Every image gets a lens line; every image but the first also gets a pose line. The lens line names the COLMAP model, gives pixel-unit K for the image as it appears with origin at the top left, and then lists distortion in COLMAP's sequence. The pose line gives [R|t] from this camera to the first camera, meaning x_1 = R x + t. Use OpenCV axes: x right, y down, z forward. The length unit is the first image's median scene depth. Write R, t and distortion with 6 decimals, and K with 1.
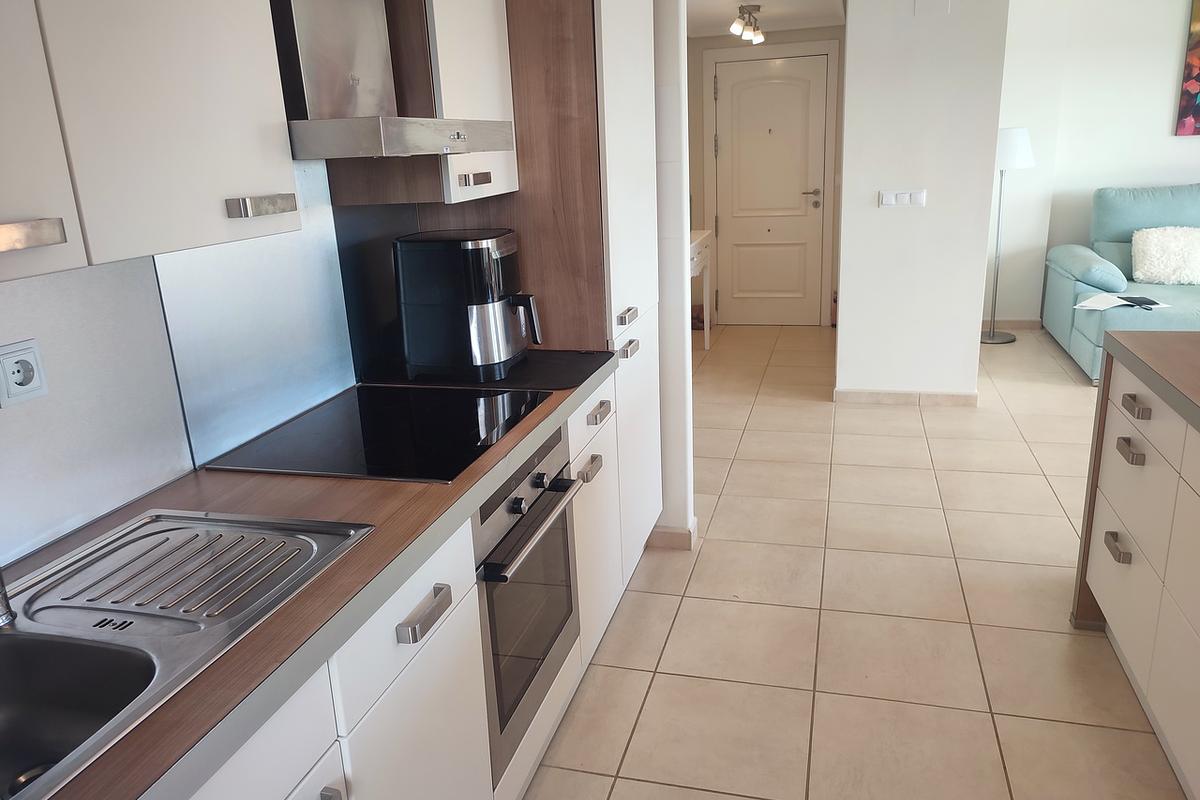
lens RADIAL K [[870.8, 0, 601.8], [0, 870.8, 398.6], [0, 0, 1]] dist [0.035312, -0.031805]
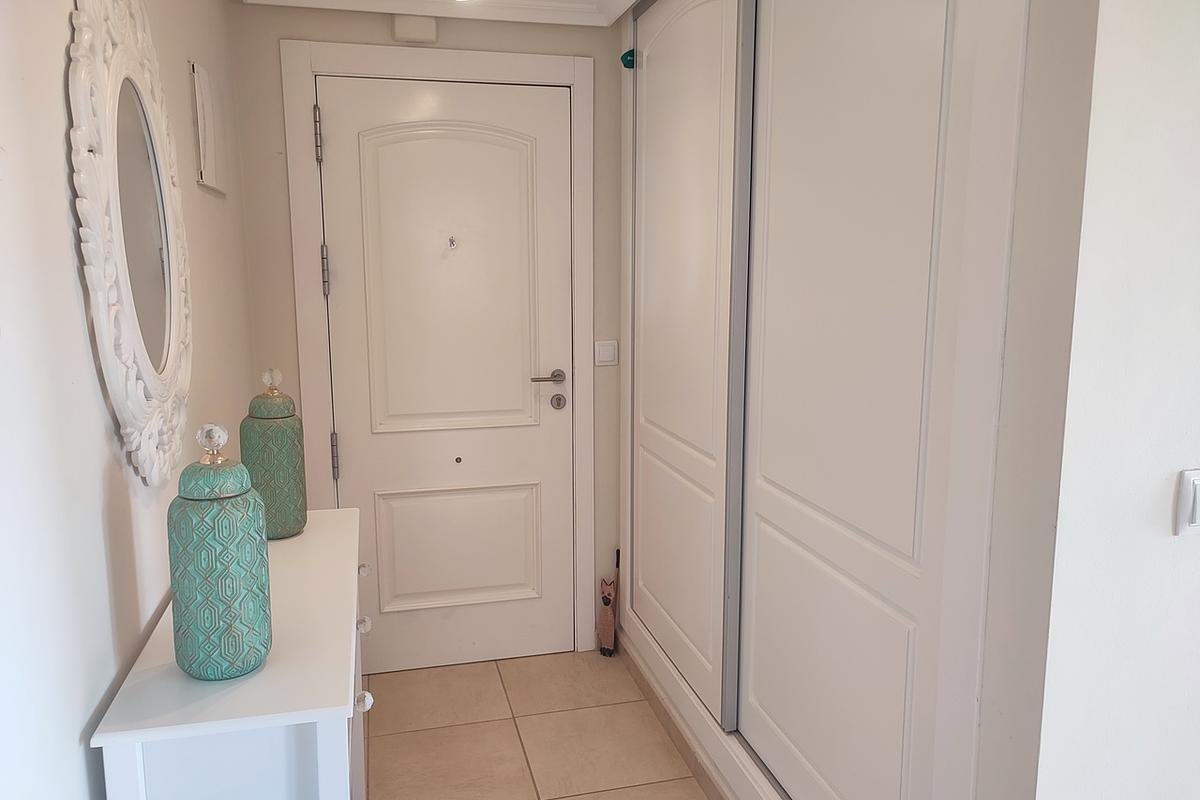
lens RADIAL K [[870.8, 0, 598.8], [0, 870.8, 397.2], [0, 0, 1]] dist [0.035312, -0.031805]
pose [[0.862563, -0.035079, 0.504732, 0.031558], [0.108745, 0.987132, -0.117235, -0.168591], [-0.494125, 0.156010, 0.855279, 0.595861]]
